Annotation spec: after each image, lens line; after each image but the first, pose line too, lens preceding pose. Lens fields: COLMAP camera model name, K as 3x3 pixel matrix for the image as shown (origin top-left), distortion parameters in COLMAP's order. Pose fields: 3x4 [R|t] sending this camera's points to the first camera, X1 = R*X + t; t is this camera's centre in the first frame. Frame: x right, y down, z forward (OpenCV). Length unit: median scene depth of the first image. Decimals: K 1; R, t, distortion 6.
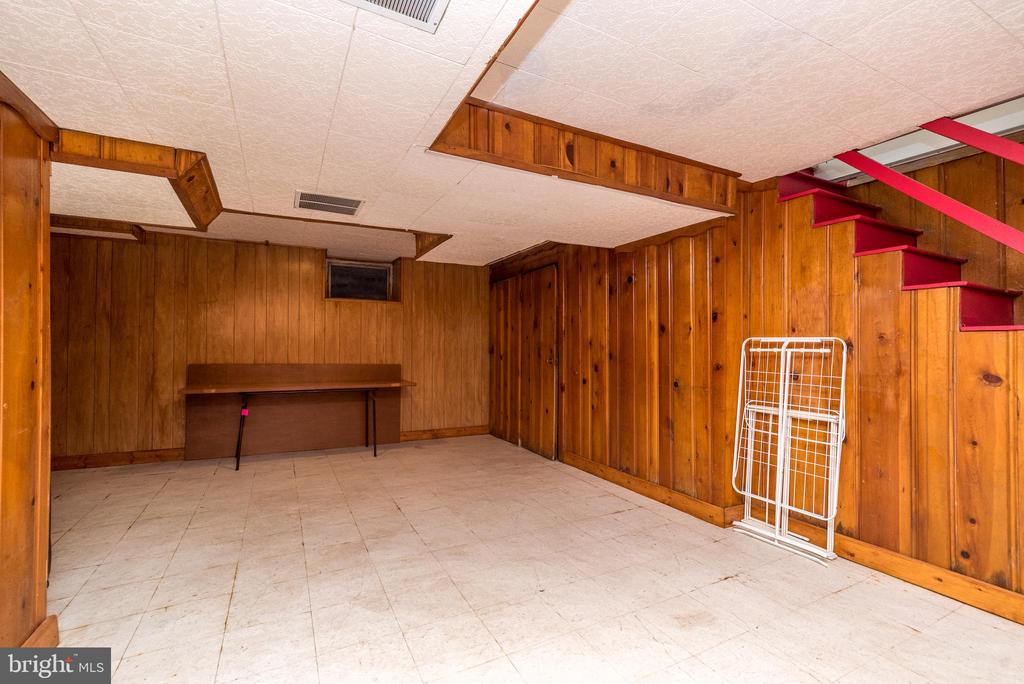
lens RADIAL K [[446.9, 0, 516.1], [0, 446.9, 341.2], [0, 0, 1]] dist [0.001153, 0.000085]
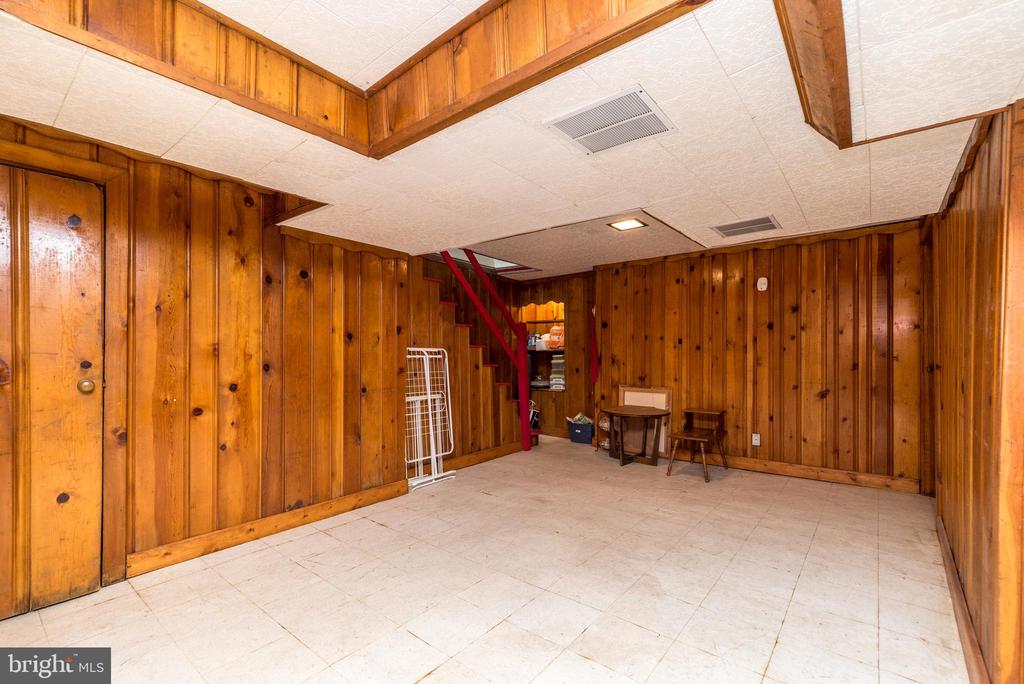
lens RADIAL K [[439.9, 0, 511.8], [0, 439.9, 352.0], [0, 0, 1]] dist [0.001199, -0.000074]
pose [[-0.389325, -0.000380, 0.921101, -0.814052], [-0.013187, 0.999900, -0.005161, 0.008544], [-0.921006, -0.014156, -0.389291, 1.195747]]
